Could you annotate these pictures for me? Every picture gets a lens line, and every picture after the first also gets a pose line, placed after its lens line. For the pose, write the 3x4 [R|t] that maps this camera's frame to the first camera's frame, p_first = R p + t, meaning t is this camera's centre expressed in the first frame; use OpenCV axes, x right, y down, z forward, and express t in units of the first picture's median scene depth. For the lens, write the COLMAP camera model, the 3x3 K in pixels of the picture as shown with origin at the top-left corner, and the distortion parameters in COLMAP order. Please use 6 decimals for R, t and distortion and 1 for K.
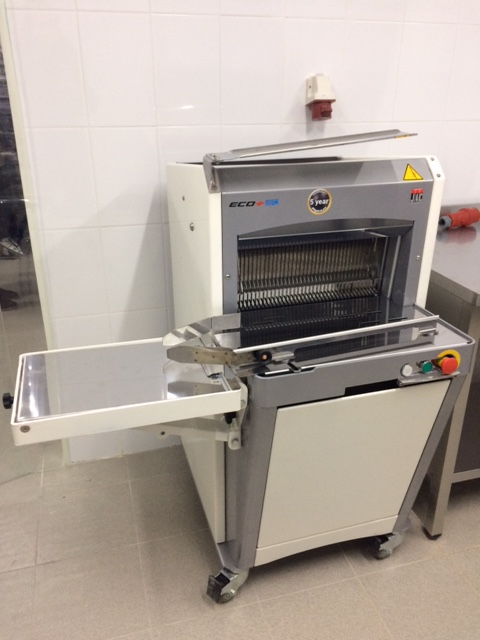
lens RADIAL K [[543.0, 0, 240.0], [0, 543.0, 320.0], [0, 0, 1]] dist [0.110826, -0.183066]
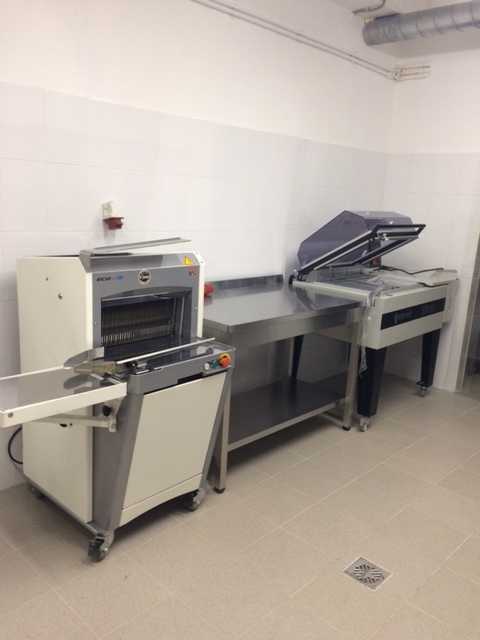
lens RADIAL K [[540.4, 0, 240.0], [0, 540.4, 320.0], [0, 0, 1]] dist [0.004023, 0.002151]
pose [[0.865416, -0.069938, 0.496150, -0.418756], [0.152331, 0.980064, -0.127555, 0.166237], [-0.477337, 0.185967, 0.858816, -0.536615]]
